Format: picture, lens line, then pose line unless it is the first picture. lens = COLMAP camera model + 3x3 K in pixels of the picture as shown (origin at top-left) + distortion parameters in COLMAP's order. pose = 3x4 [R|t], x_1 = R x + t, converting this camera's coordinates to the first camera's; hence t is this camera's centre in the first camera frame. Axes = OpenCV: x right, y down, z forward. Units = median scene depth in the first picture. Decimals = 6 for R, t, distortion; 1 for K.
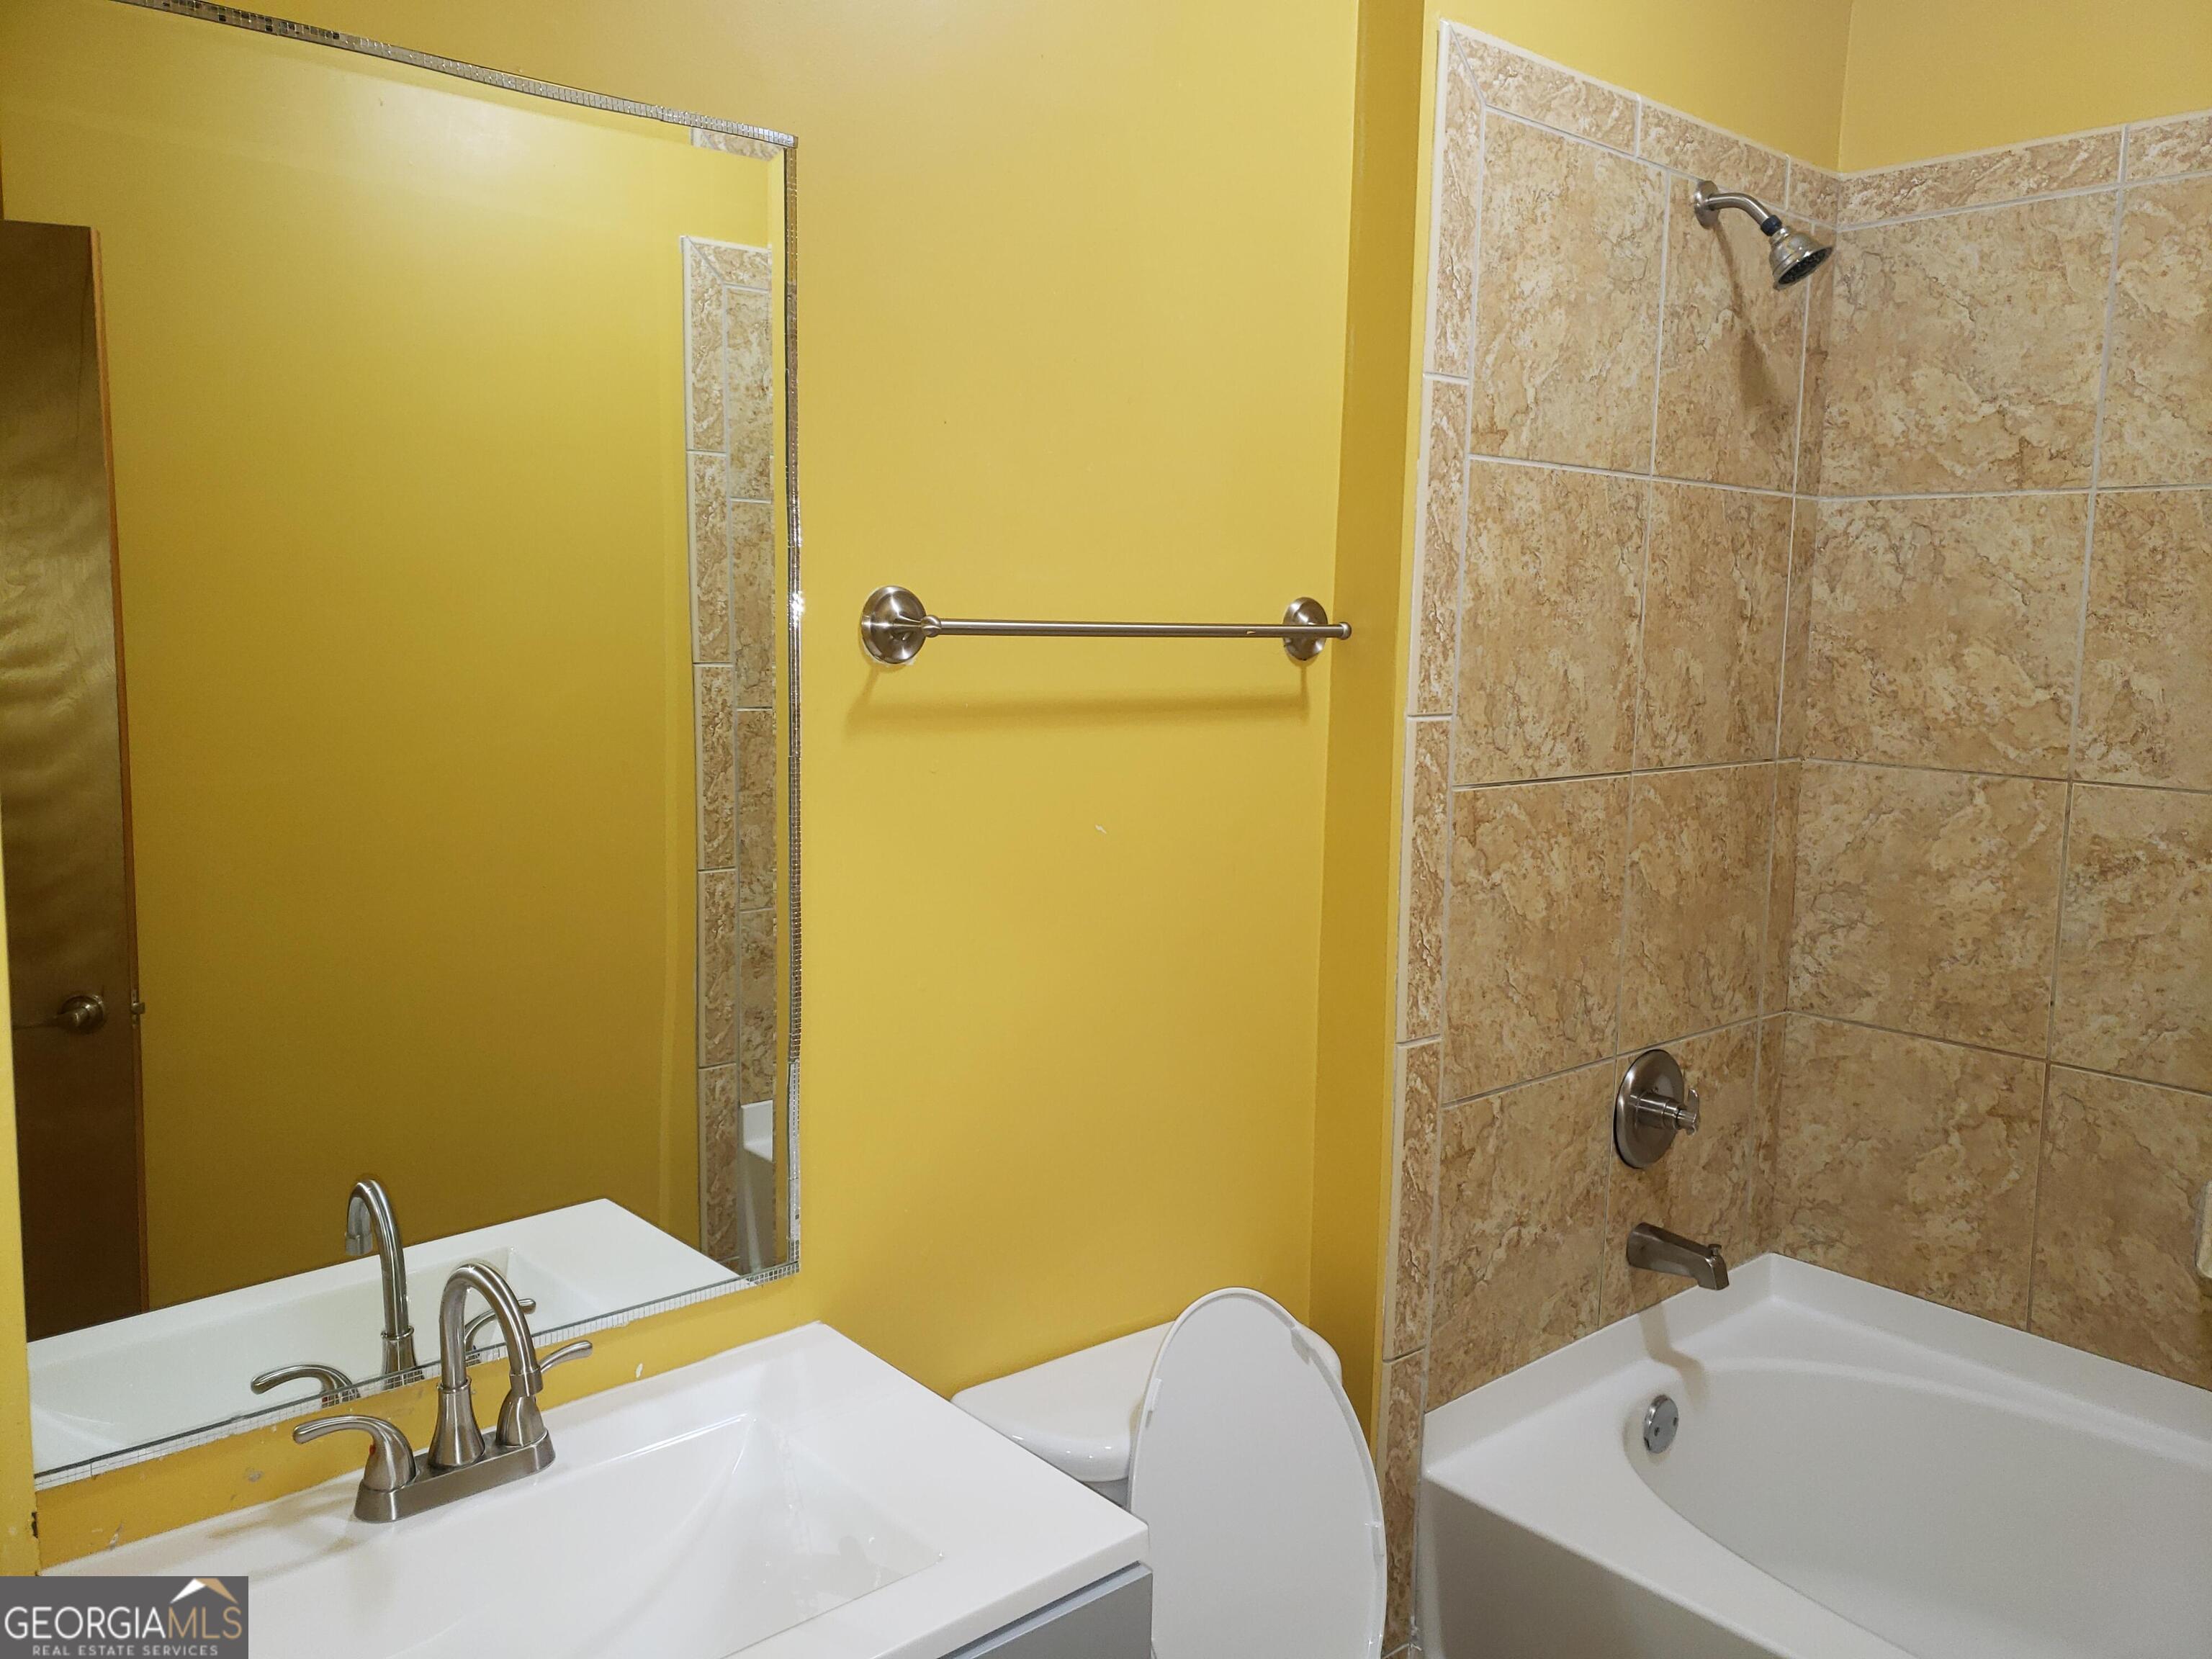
lens RADIAL K [[1720.8, 0, 1157.2], [0, 1720.8, 795.9], [0, 0, 1]] dist [0.013458, 0.006708]
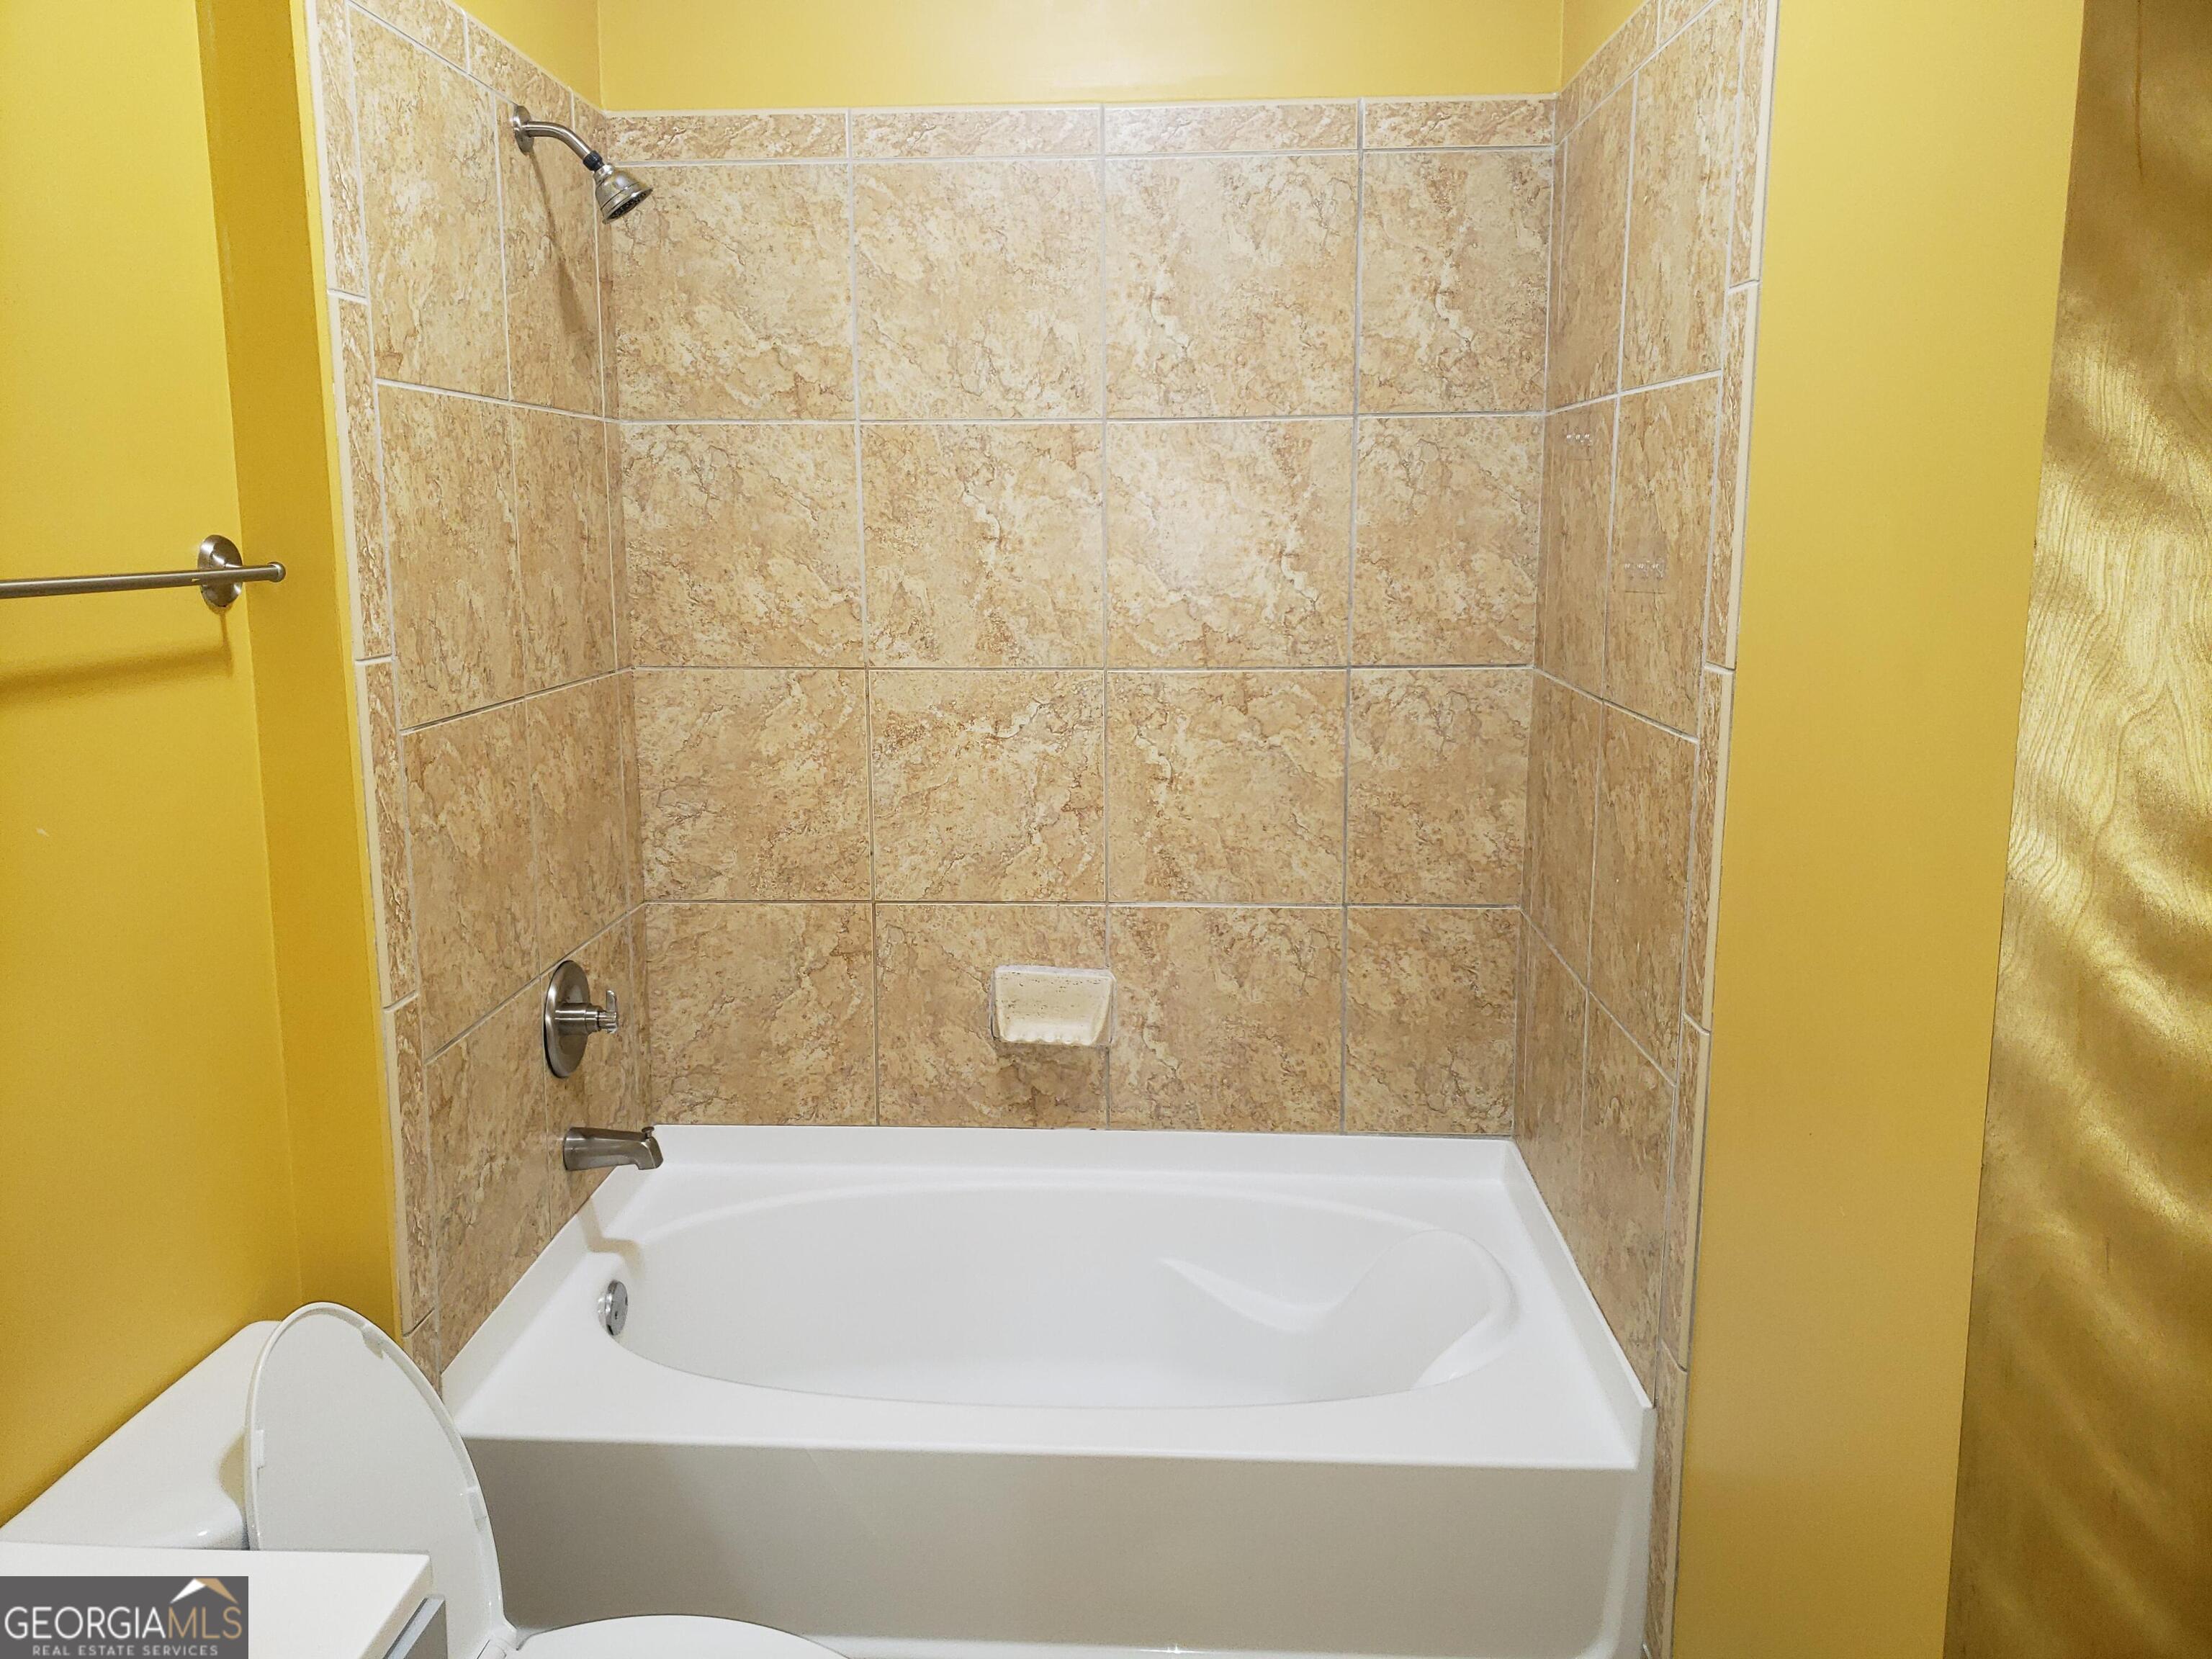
lens RADIAL K [[1701.3, 0, 1093.0], [0, 1701.3, 798.3], [0, 0, 1]] dist [0.078437, -0.178504]
pose [[0.705012, -0.141311, 0.694975, -0.192464], [0.098011, 0.989958, 0.101864, -0.023880], [-0.702391, -0.003700, 0.711782, 0.047962]]
